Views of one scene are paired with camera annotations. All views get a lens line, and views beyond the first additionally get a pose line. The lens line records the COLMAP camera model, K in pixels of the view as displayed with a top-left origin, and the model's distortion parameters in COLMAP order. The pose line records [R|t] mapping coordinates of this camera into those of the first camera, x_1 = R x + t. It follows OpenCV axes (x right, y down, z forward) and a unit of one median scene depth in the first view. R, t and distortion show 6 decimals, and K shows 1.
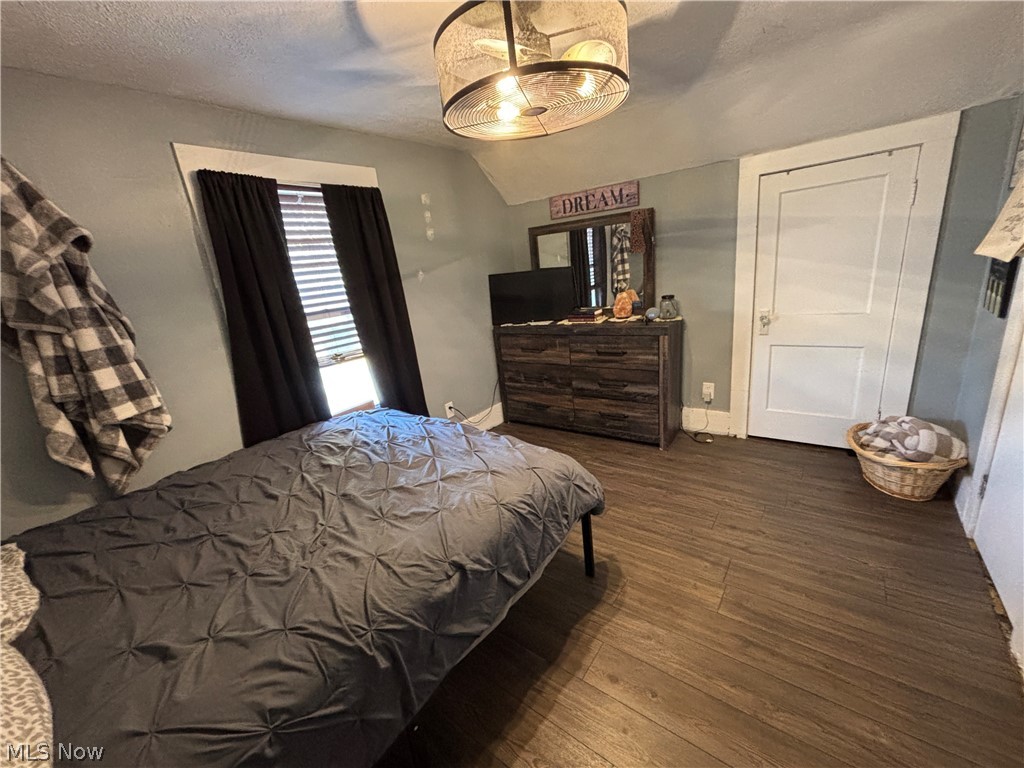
lens RADIAL K [[410.5, 0, 514.9], [0, 410.5, 383.8], [0, 0, 1]] dist [0.001732, -0.001437]
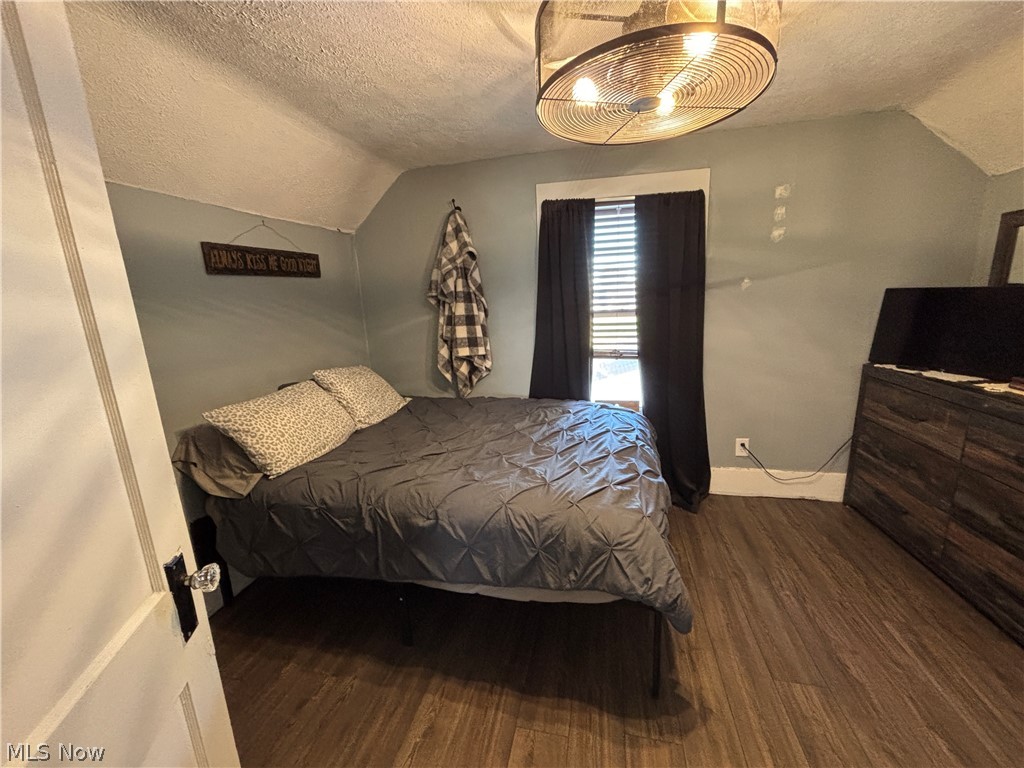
lens RADIAL K [[410.5, 0, 510.3], [0, 410.5, 386.6], [0, 0, 1]] dist [0.001732, -0.001437]
pose [[0.404966, 0.284679, -0.868885, 0.479556], [-0.262582, 0.946474, 0.187717, -0.120789], [0.875816, 0.152134, 0.458041, 0.278118]]
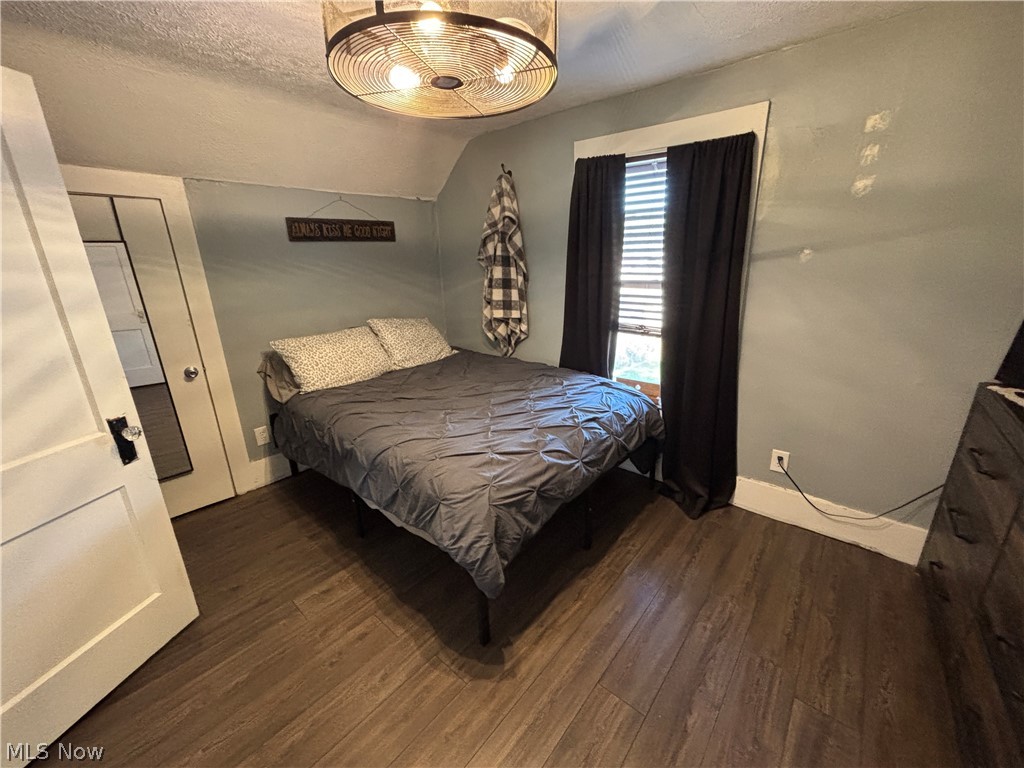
lens RADIAL K [[410.5, 0, 508.4], [0, 410.5, 385.9], [0, 0, 1]] dist [0.001732, -0.001437]
pose [[-0.064275, 0.402495, -0.913163, 0.614419], [-0.256977, 0.877520, 0.404872, -0.287331], [0.964278, 0.260685, 0.047029, 0.729561]]
